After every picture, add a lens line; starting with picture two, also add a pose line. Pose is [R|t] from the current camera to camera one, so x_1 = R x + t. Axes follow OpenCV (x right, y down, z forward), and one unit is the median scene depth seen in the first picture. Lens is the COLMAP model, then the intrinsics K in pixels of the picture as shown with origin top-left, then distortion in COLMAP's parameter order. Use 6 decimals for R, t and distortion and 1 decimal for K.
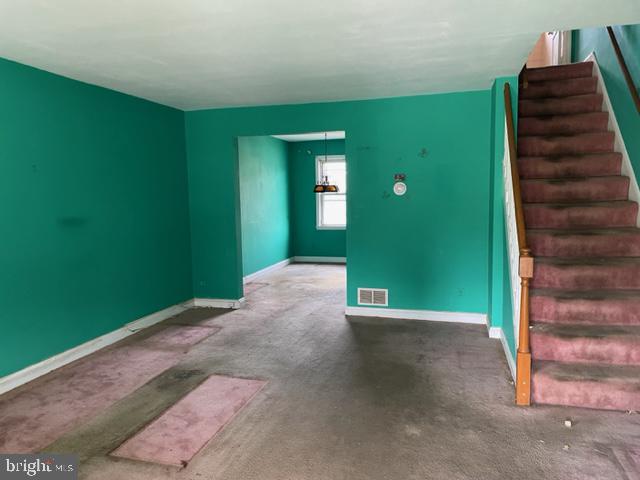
lens RADIAL K [[481.9, 0, 317.3], [0, 481.9, 235.9], [0, 0, 1]] dist [0.071453, -0.090823]
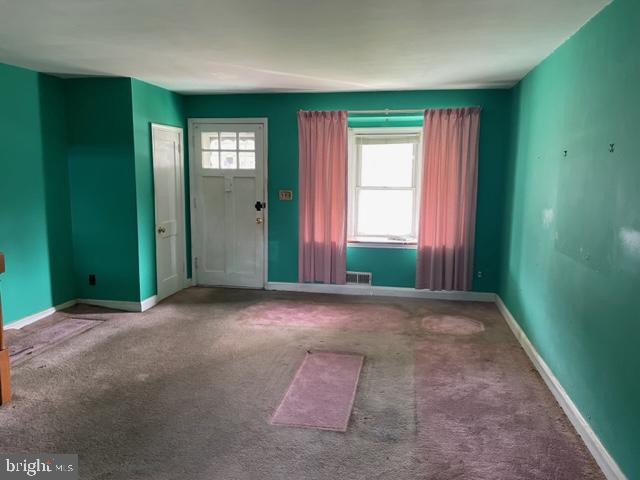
lens RADIAL K [[481.9, 0, 318.4], [0, 481.9, 238.3], [0, 0, 1]] dist [0.071453, -0.090823]
pose [[-0.997527, 0.015847, -0.068472, -0.092792], [-0.000205, 0.973589, 0.228307, -0.122189], [0.070281, 0.227756, -0.971179, 1.175438]]
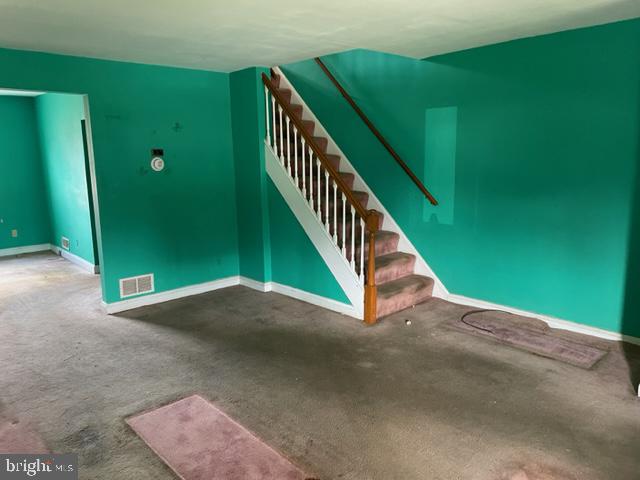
lens RADIAL K [[481.9, 0, 321.2], [0, 481.9, 224.5], [0, 0, 1]] dist [0.071453, -0.090823]
pose [[0.539227, -0.126334, 0.832631, -0.461138], [0.087680, 0.991733, 0.093692, -0.042944], [-0.837584, 0.022484, 0.545846, 0.227774]]
